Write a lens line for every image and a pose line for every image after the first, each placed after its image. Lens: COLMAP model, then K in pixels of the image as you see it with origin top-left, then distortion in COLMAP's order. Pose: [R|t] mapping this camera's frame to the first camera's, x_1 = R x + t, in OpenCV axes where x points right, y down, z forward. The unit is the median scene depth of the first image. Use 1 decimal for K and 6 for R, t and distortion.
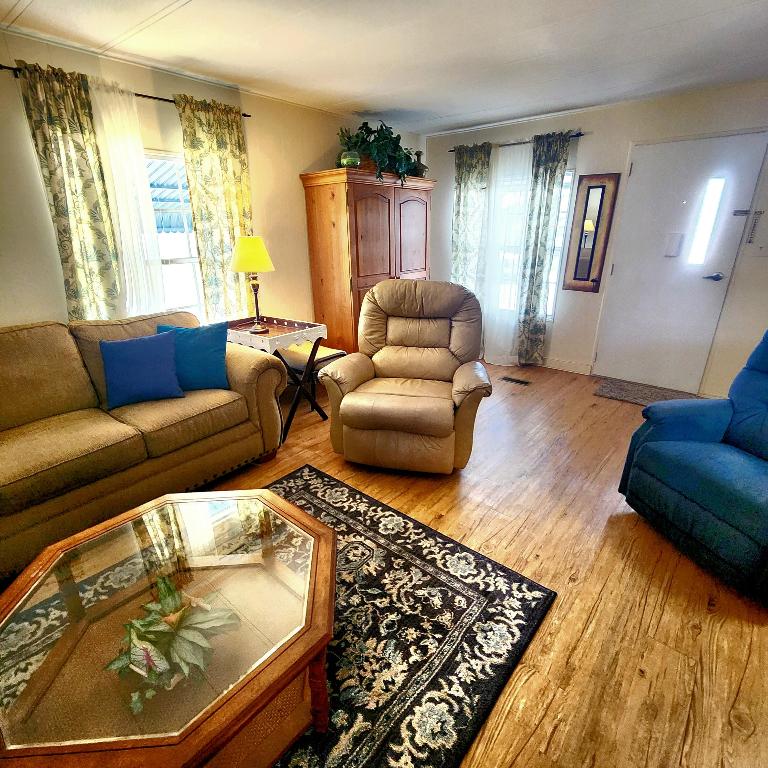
lens RADIAL K [[418.2, 0, 382.8], [0, 418.2, 388.7], [0, 0, 1]] dist [0.001212, -0.001994]
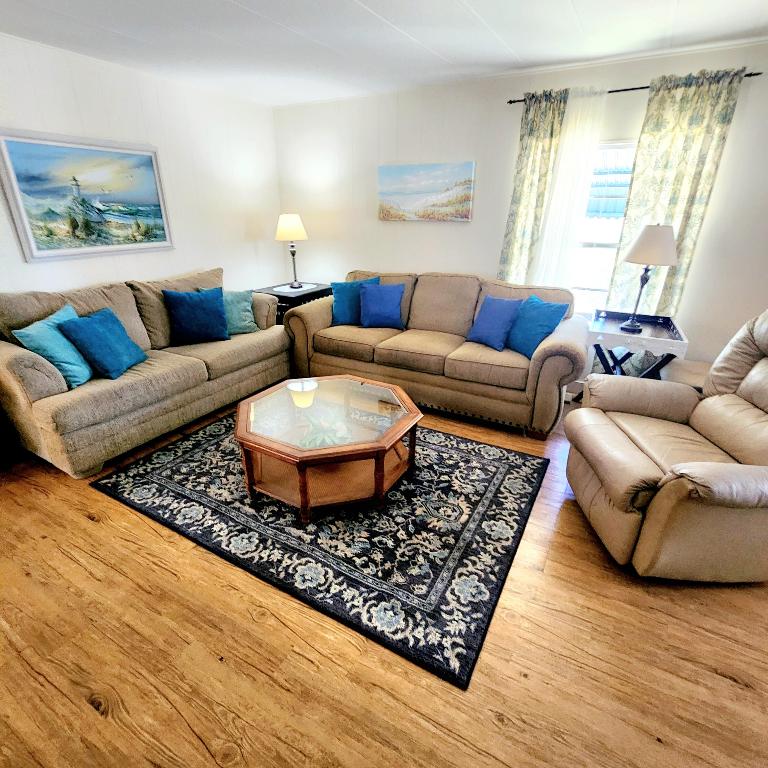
lens RADIAL K [[418.2, 0, 382.8], [0, 418.2, 388.7], [0, 0, 1]] dist [0.001212, -0.001994]
pose [[0.189458, 0.394372, -0.899209, 0.908503], [-0.360851, 0.879674, 0.309775, -0.207360], [0.913177, 0.265792, 0.308970, 0.479714]]
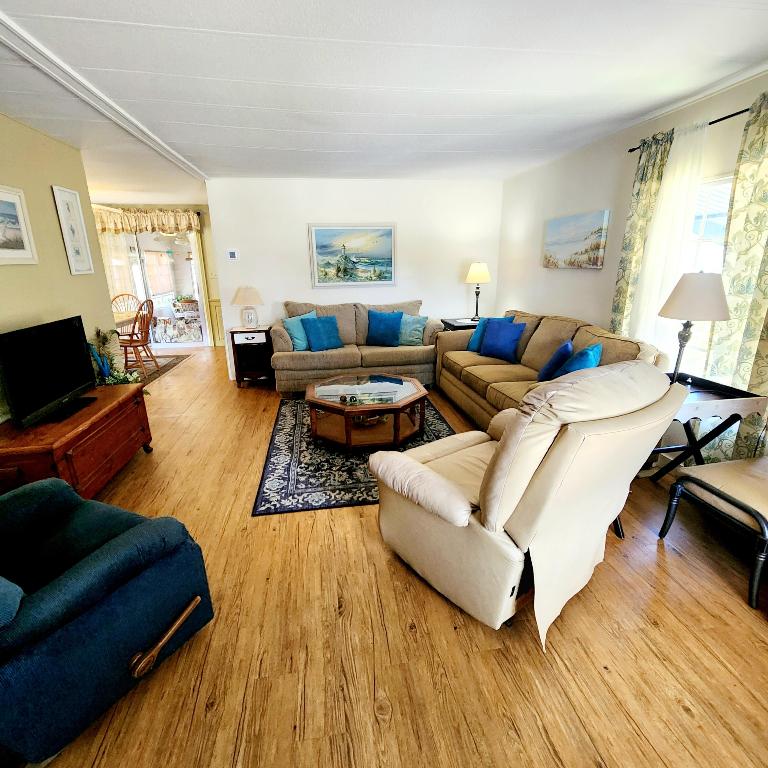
lens RADIAL K [[418.2, 0, 382.8], [0, 418.2, 388.7], [0, 0, 1]] dist [0.001212, -0.001994]
pose [[-0.650153, 0.237647, -0.721682, 1.099023], [-0.257979, 0.824357, 0.503867, -0.739149], [0.714667, 0.513769, -0.474650, 1.851197]]
